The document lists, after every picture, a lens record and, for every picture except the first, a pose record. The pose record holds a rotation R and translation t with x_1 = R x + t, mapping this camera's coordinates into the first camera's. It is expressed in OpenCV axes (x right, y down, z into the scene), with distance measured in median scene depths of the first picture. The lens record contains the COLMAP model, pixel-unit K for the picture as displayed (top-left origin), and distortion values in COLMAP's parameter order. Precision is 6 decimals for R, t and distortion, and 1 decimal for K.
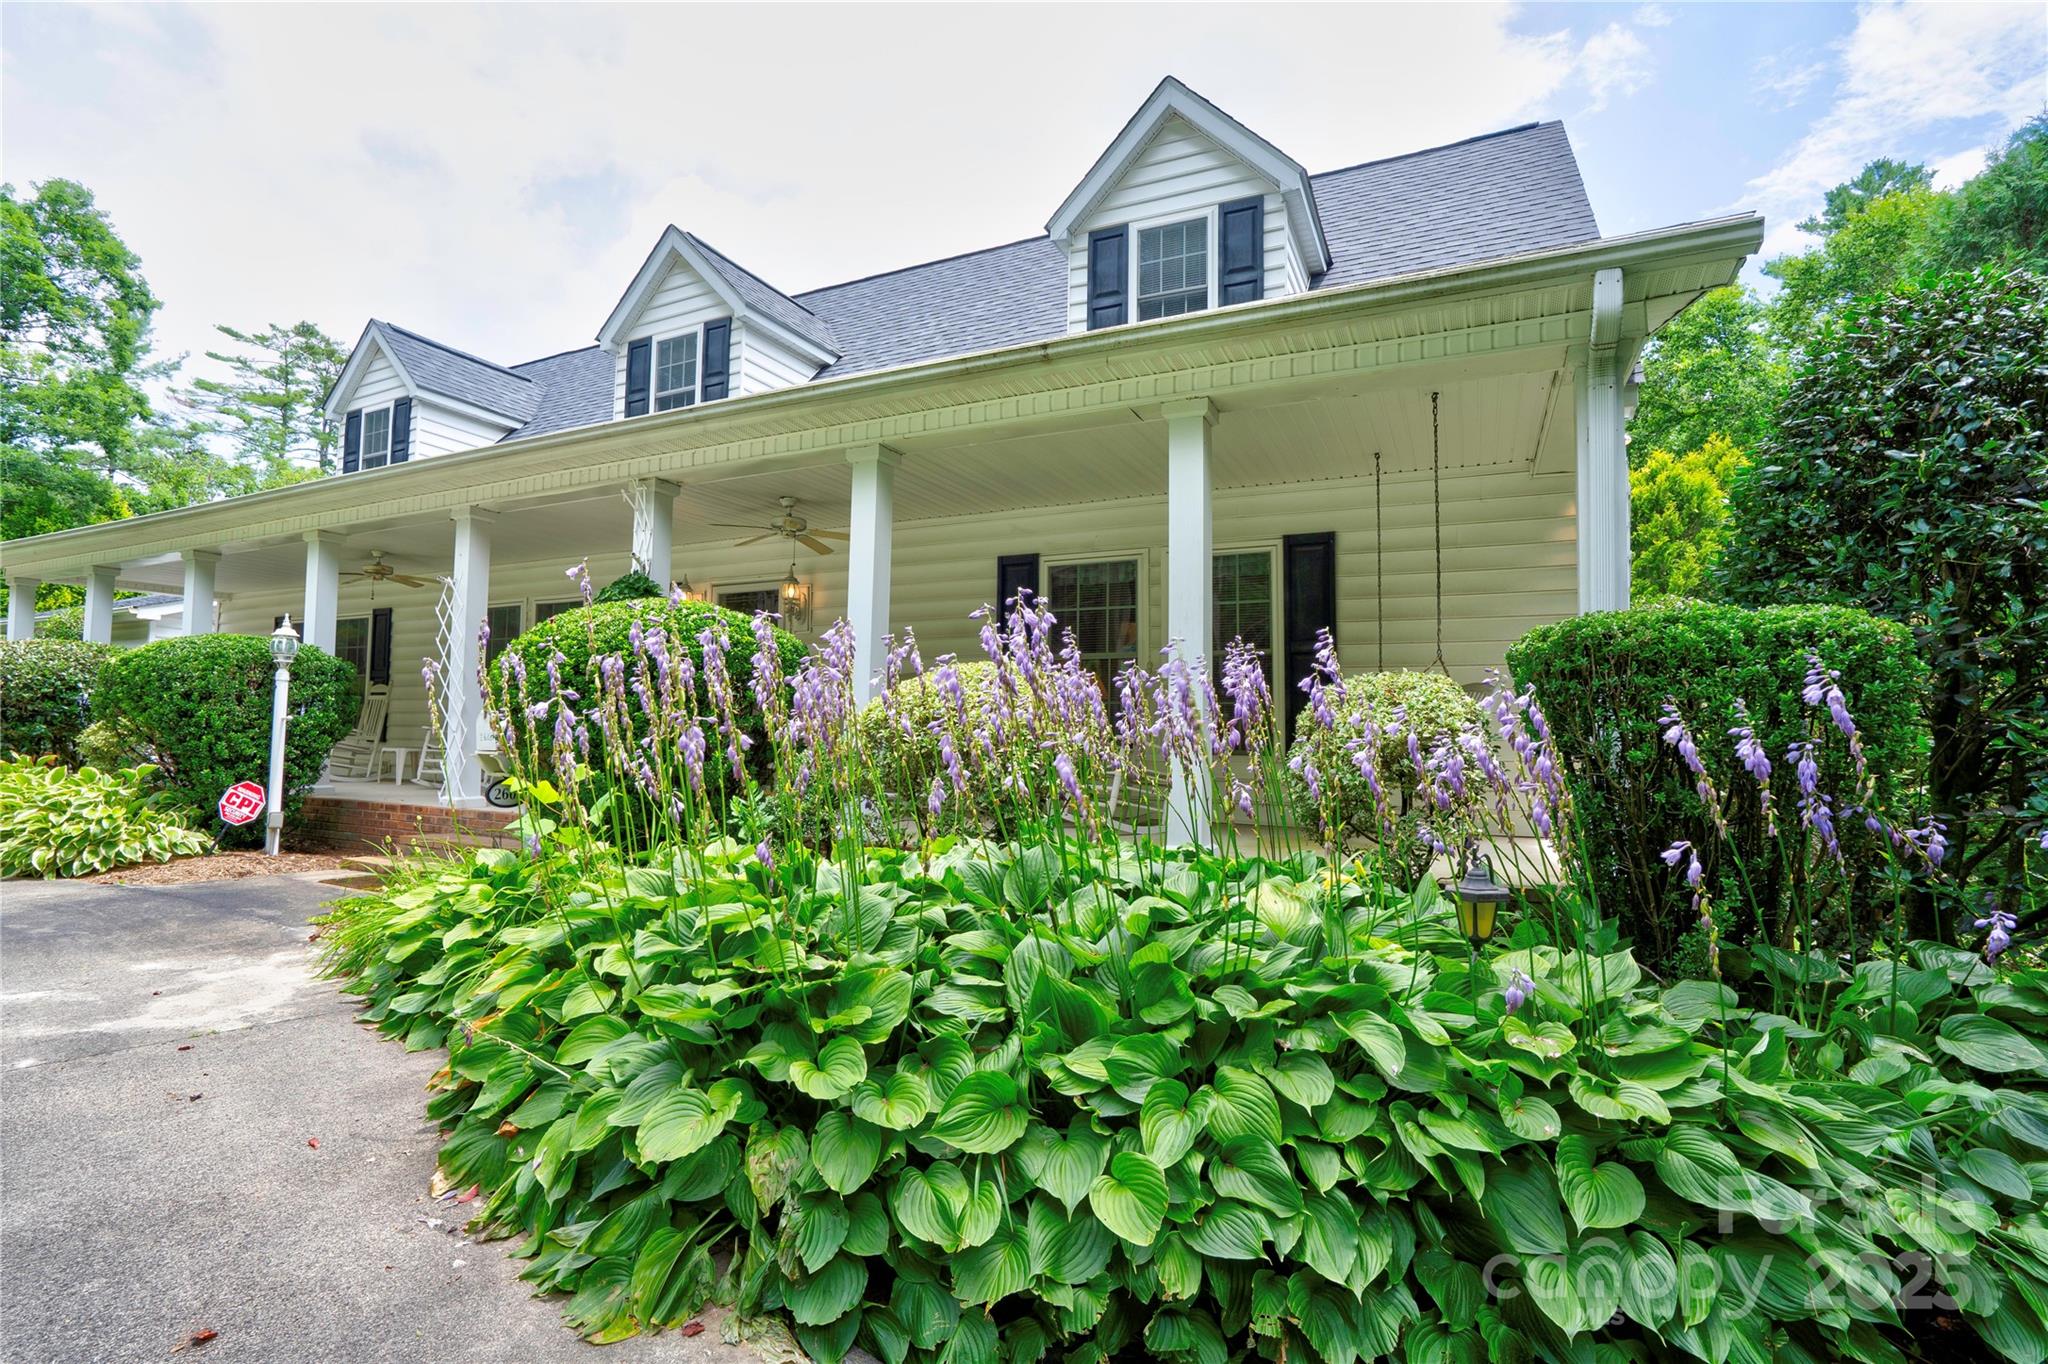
lens RADIAL K [[925.2, 0, 1024.0], [0, 925.2, 682.0], [0, 0, 1]] dist [-0.034138, 0.000402]
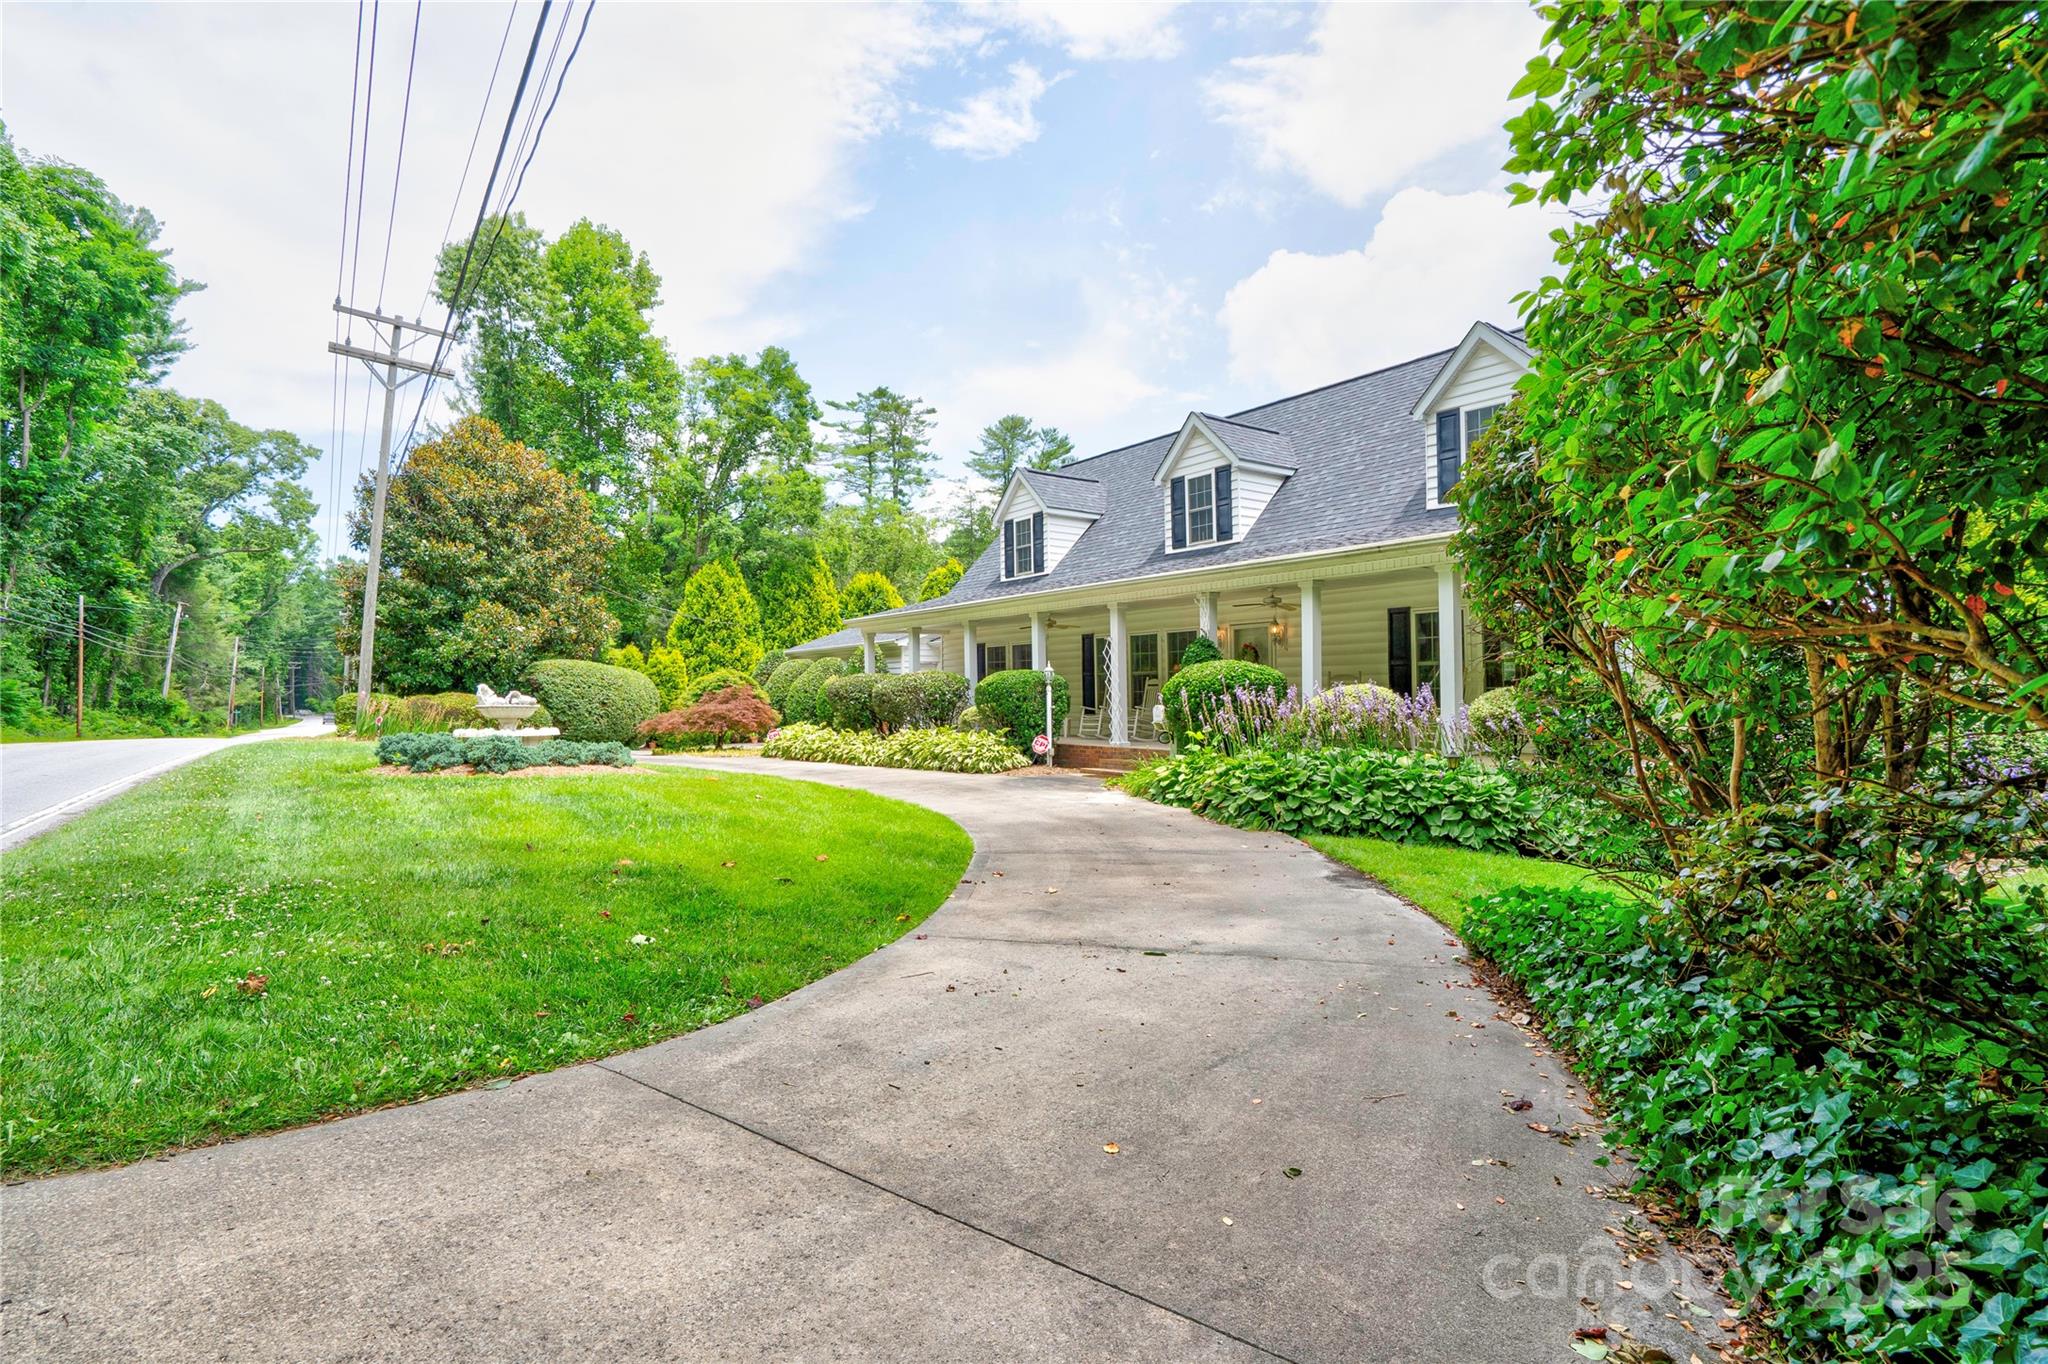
lens RADIAL K [[949.4, 0, 1024.0], [0, 949.4, 682.0], [0, 0, 1]] dist [-0.064307, -0.000035]
pose [[0.874462, -0.028444, -0.484259, 0.268637], [0.050300, 0.998215, 0.032198, -0.101862], [0.482479, -0.052514, 0.874332, -1.088921]]
